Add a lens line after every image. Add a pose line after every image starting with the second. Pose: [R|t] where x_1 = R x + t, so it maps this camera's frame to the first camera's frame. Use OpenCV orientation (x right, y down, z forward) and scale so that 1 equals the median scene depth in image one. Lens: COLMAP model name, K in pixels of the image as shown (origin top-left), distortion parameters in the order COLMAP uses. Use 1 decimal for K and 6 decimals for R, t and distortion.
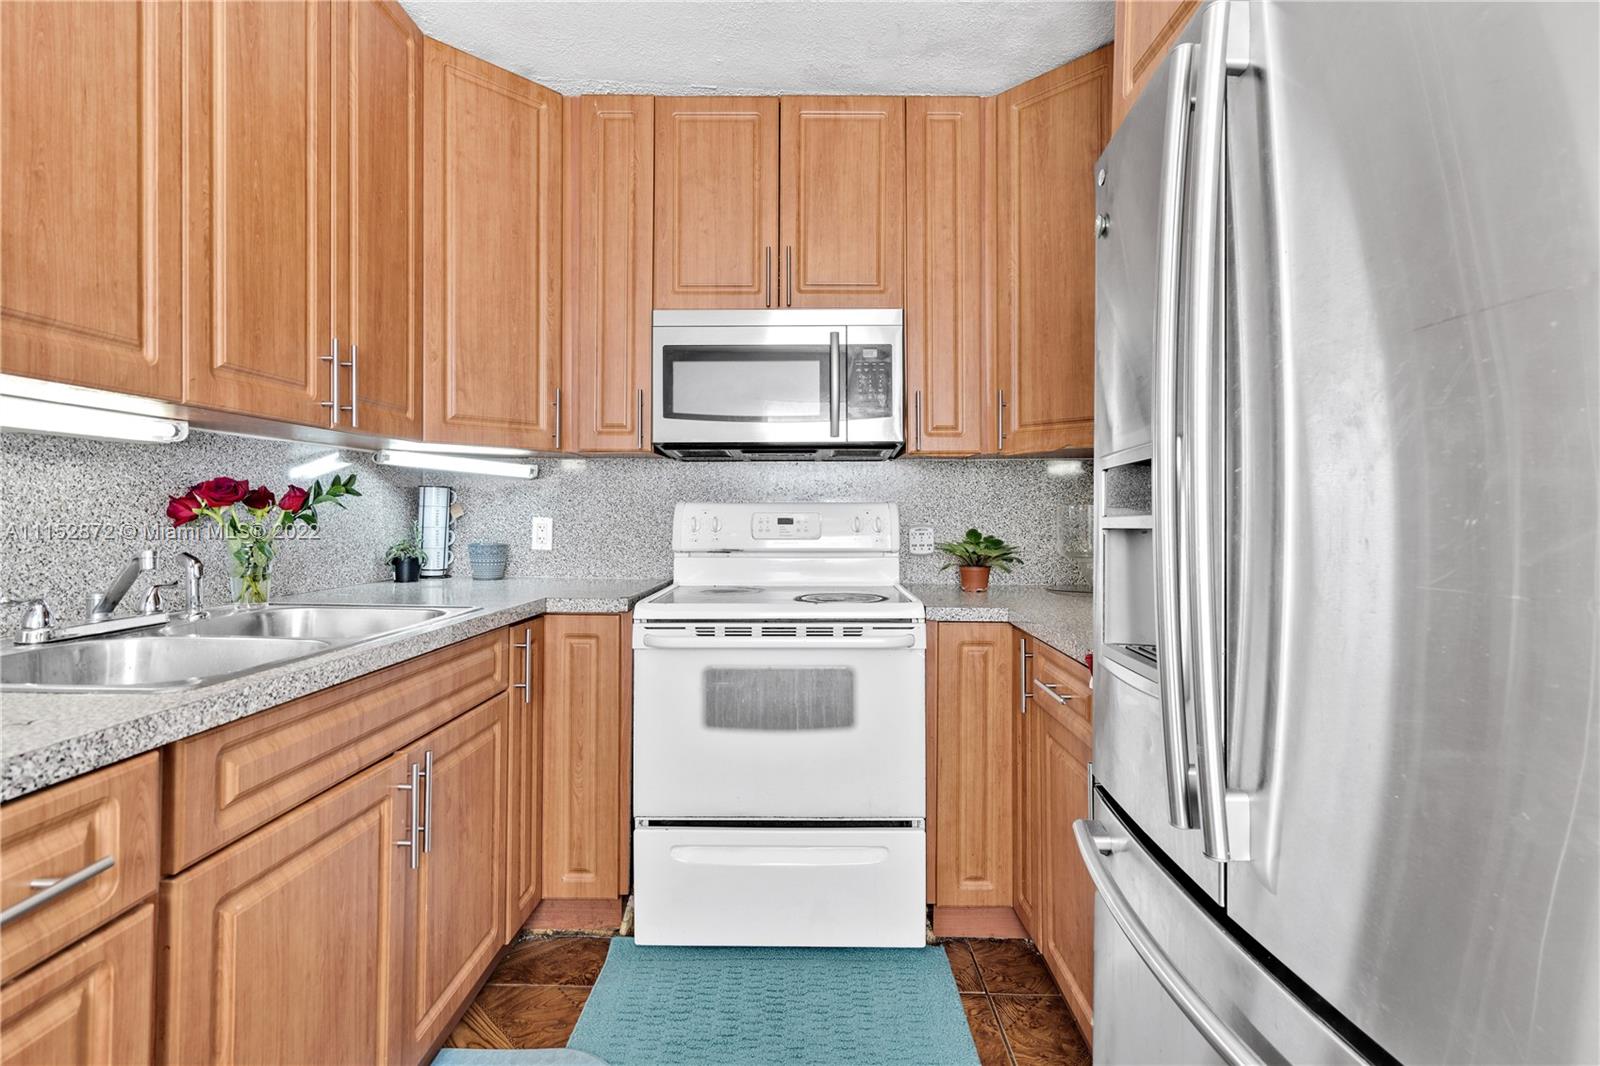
lens RADIAL K [[738.6, 0, 801.2], [0, 738.6, 525.3], [0, 0, 1]] dist [-0.001594, 0.000809]
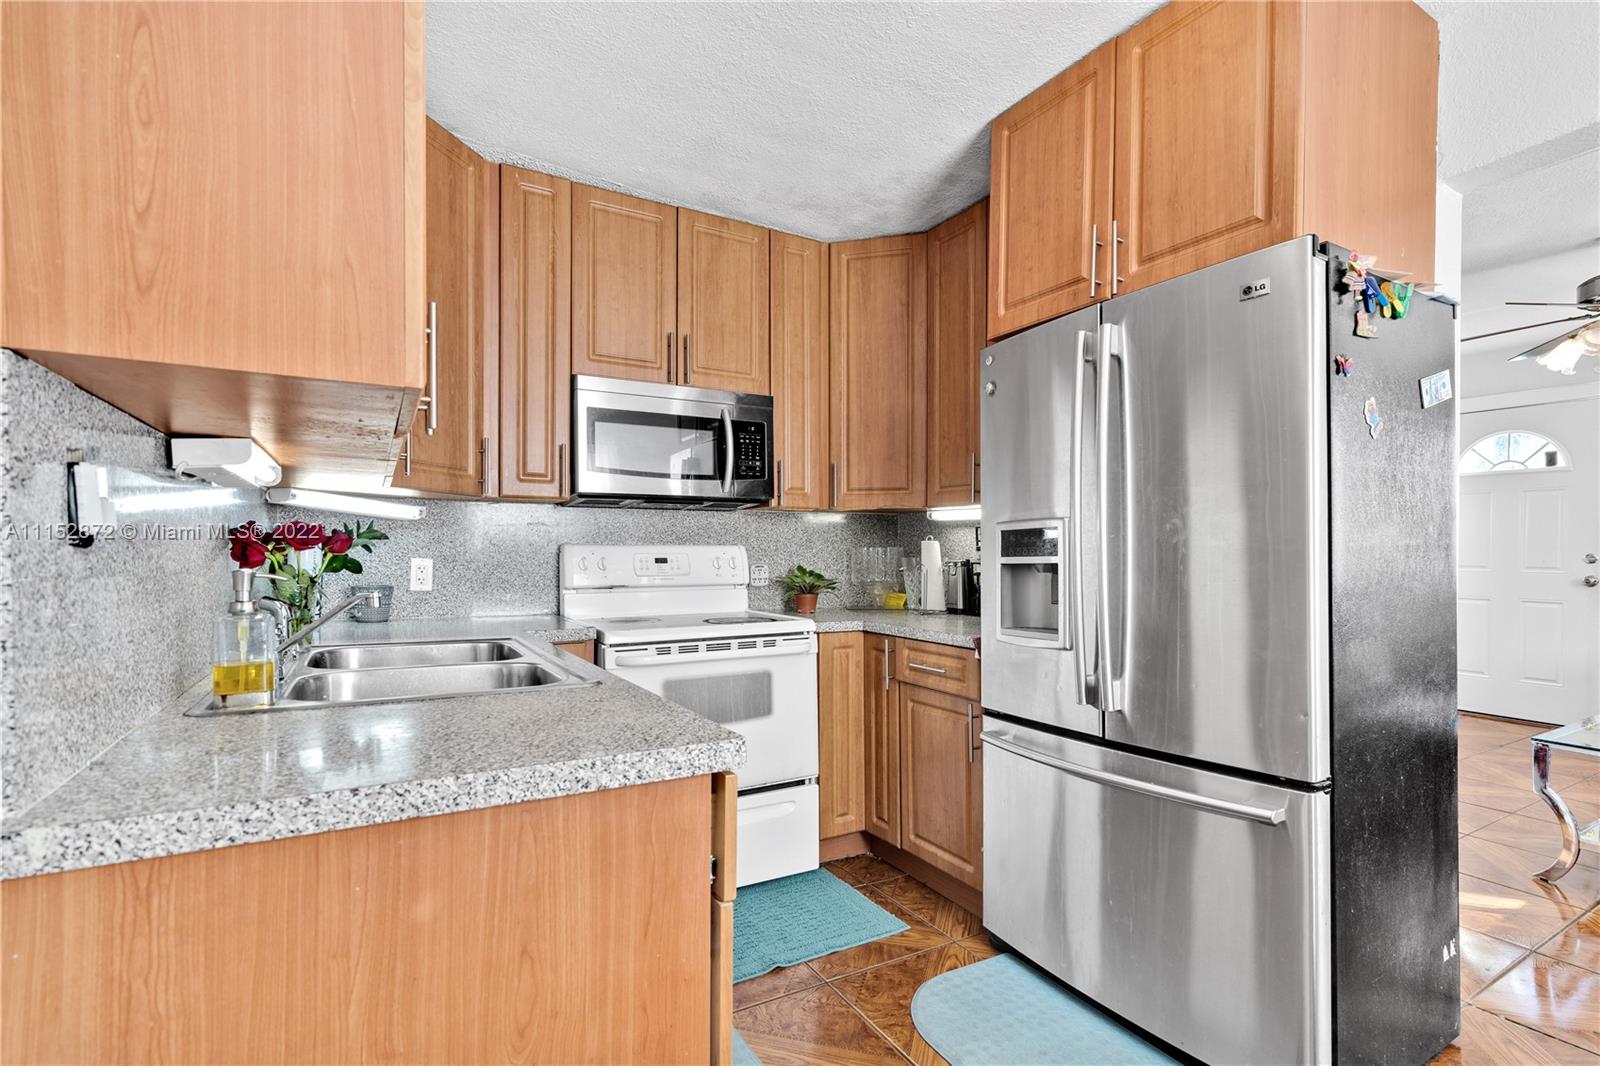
lens RADIAL K [[768.8, 0, 800.5], [0, 768.8, 576.0], [0, 0, 1]] dist [0.000578, 0.000122]
pose [[0.860886, -0.016967, 0.508515, -0.507716], [0.009084, 0.999797, 0.017981, -0.001047], [-0.508717, -0.010860, 0.860865, -0.187661]]
